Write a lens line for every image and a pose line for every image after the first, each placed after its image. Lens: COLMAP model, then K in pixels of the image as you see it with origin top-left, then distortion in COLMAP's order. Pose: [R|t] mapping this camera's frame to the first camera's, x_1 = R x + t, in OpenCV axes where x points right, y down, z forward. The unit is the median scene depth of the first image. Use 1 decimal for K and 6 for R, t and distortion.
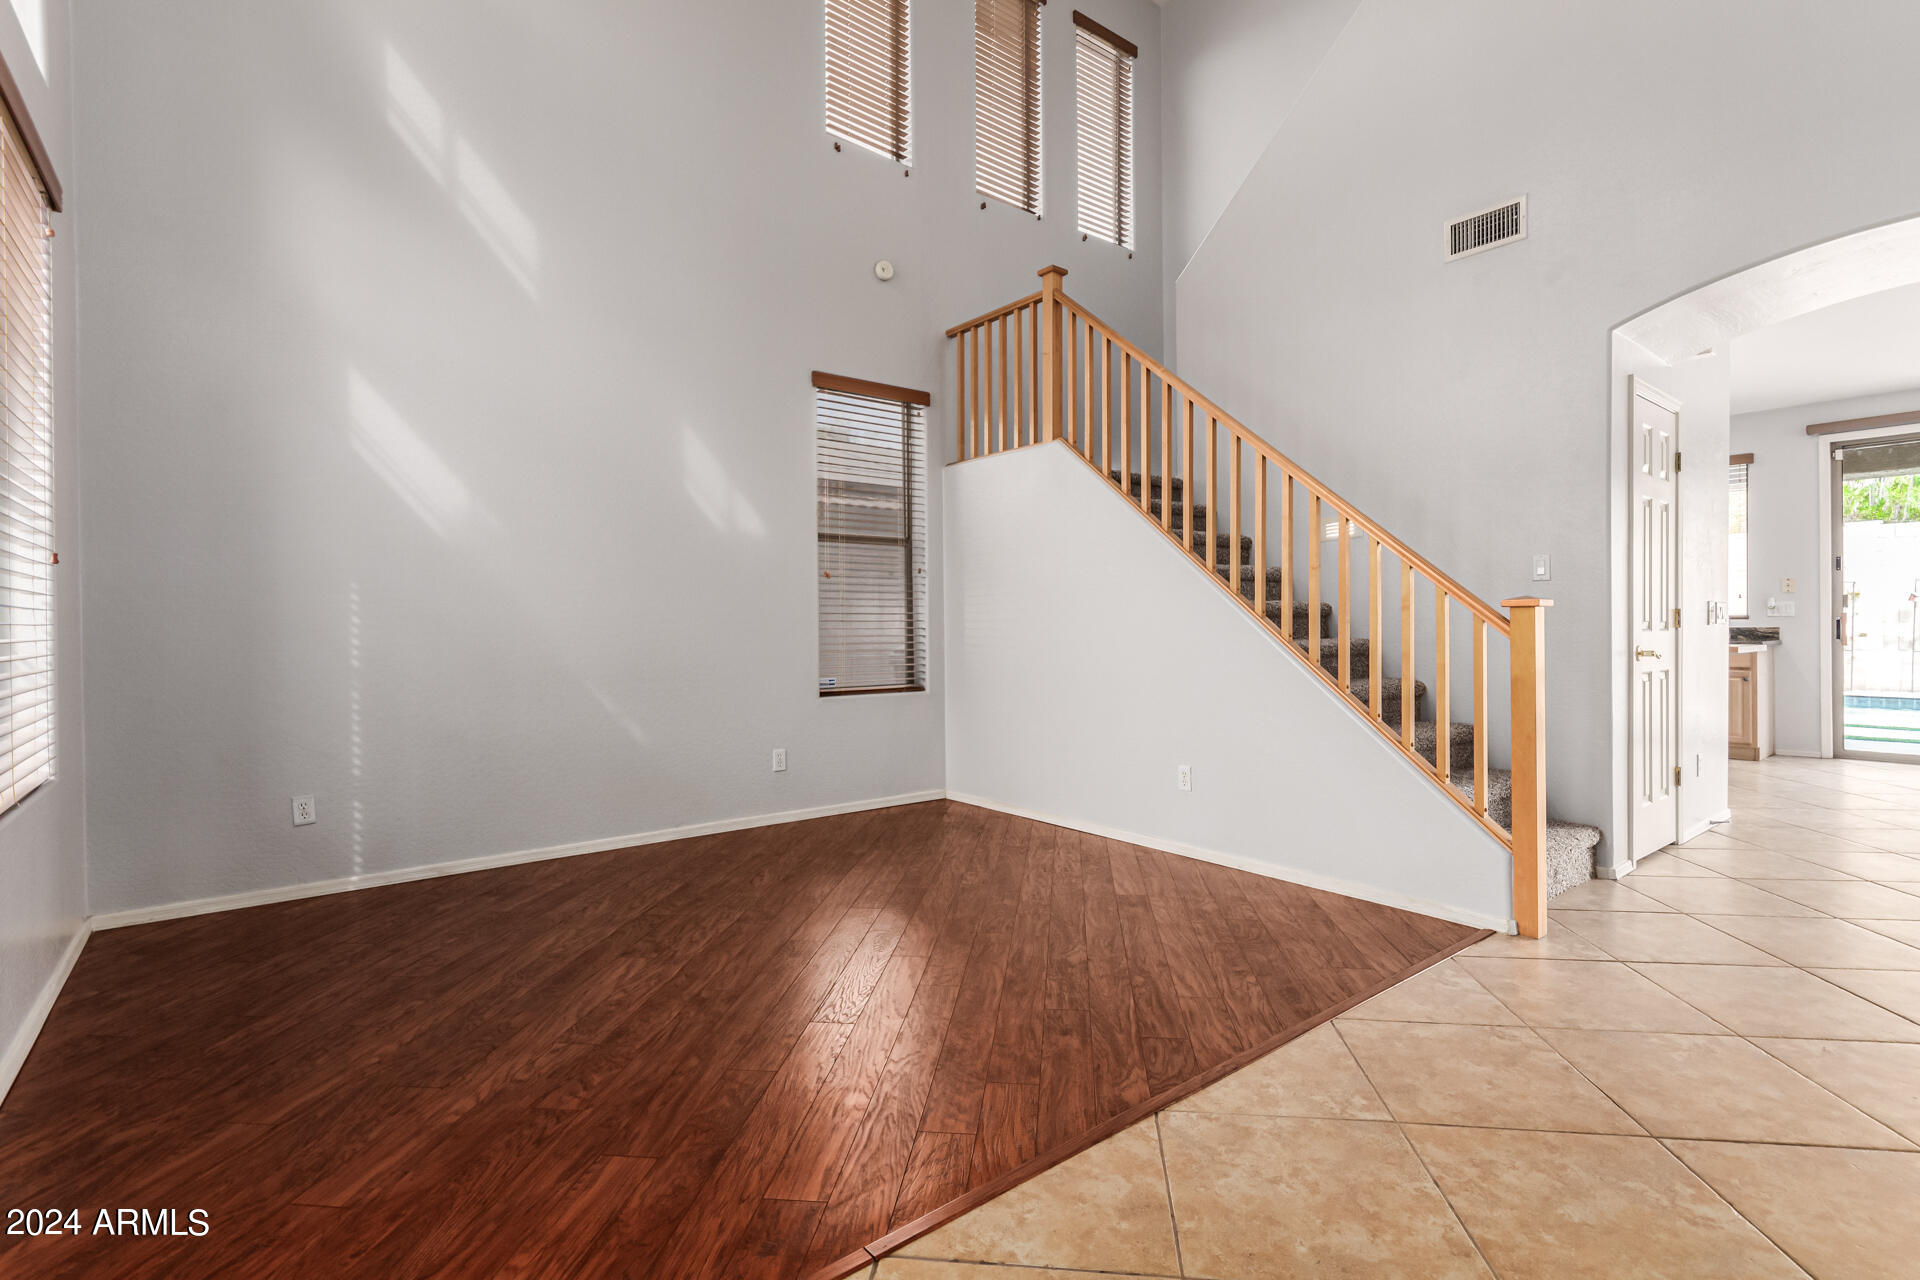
lens RADIAL K [[896.1, 0, 974.2], [0, 896.1, 630.3], [0, 0, 1]] dist [-0.001134, 0.000482]
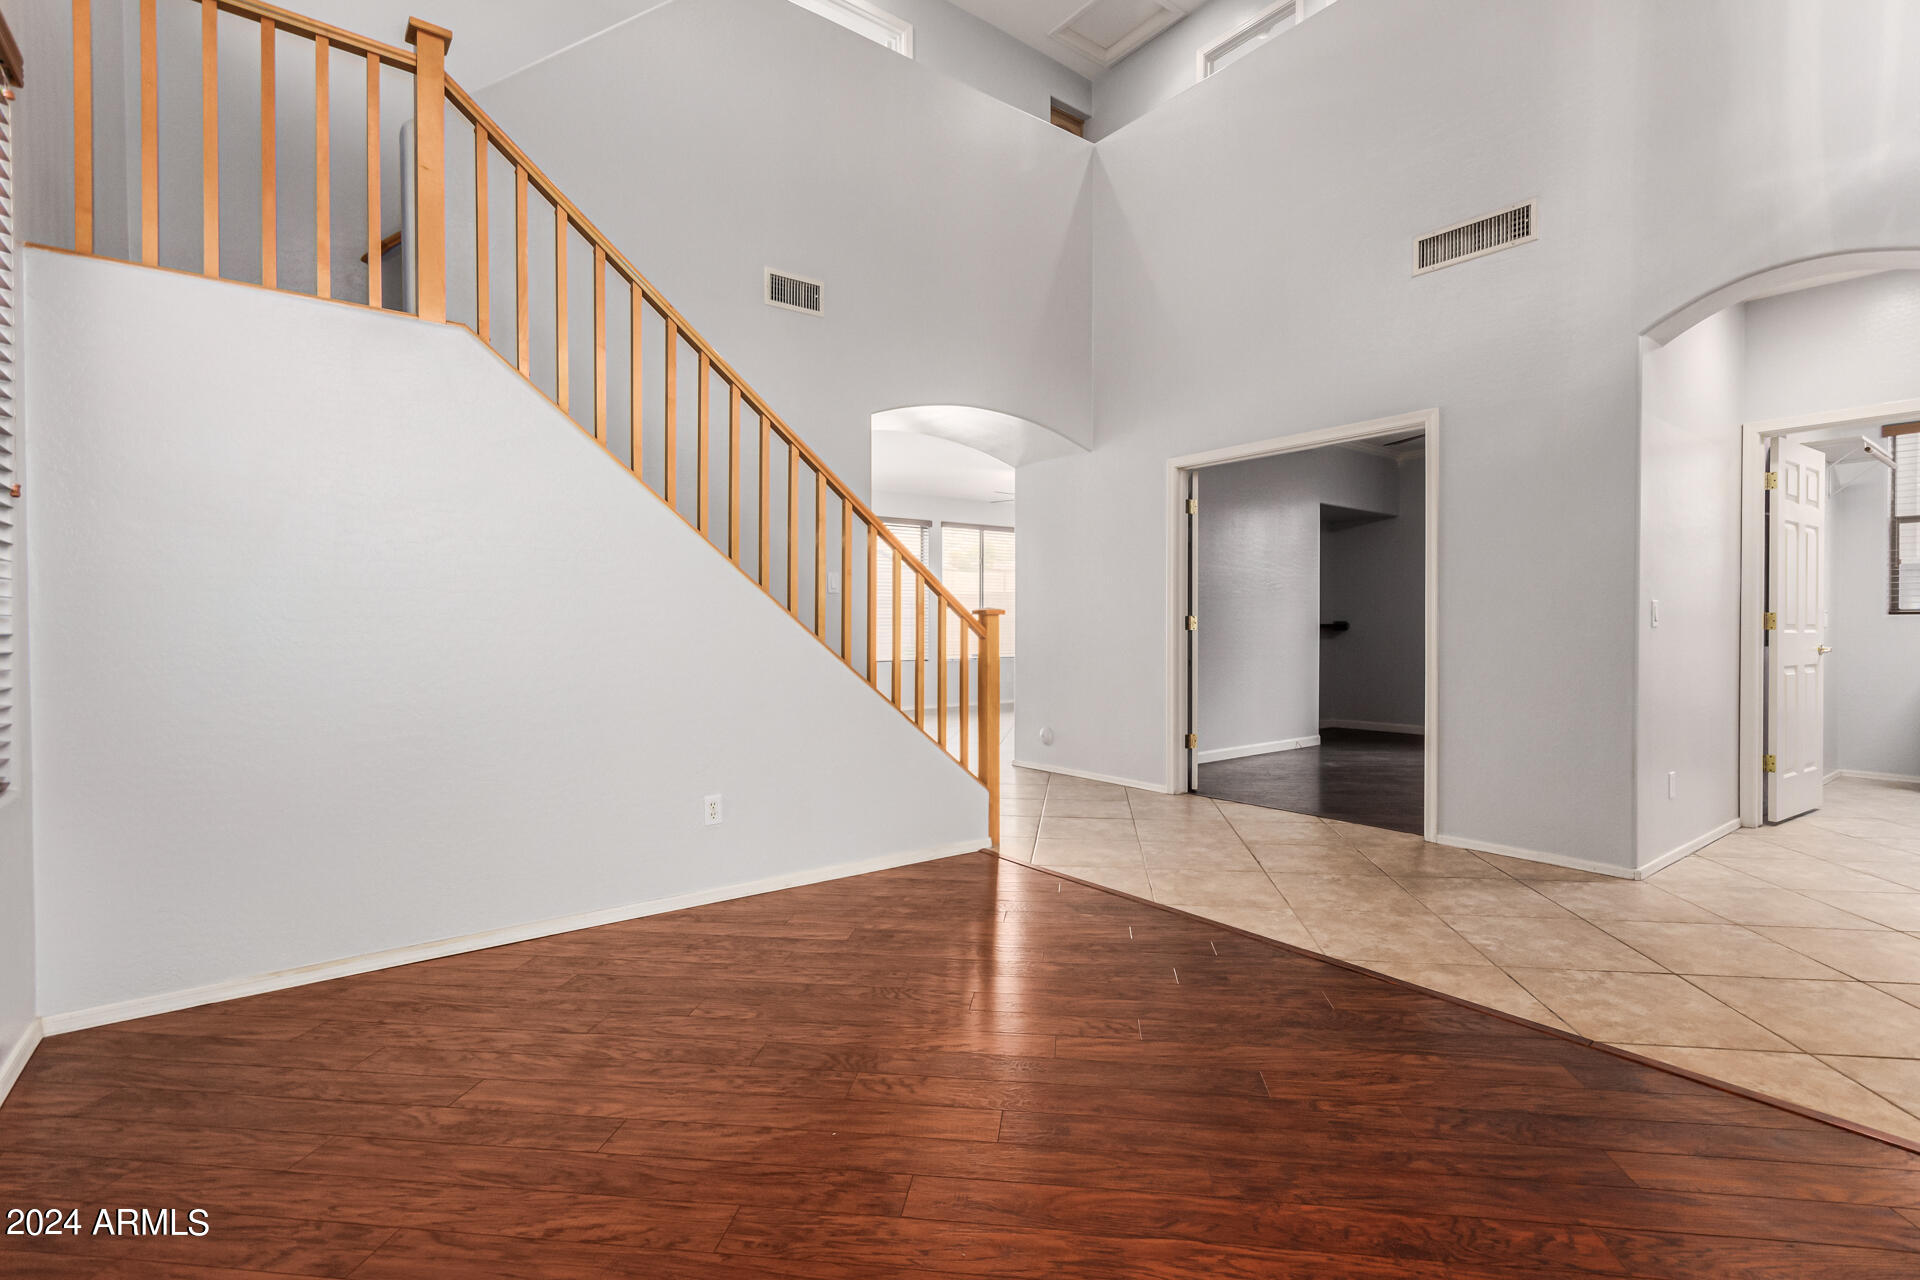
lens RADIAL K [[896.1, 0, 973.4], [0, 896.1, 641.2], [0, 0, 1]] dist [-0.001134, 0.000482]
pose [[0.008797, -0.010212, 0.999909, -0.695990], [0.004900, 0.999936, 0.010169, -0.000720], [-0.999949, 0.004811, 0.008847, 0.865390]]
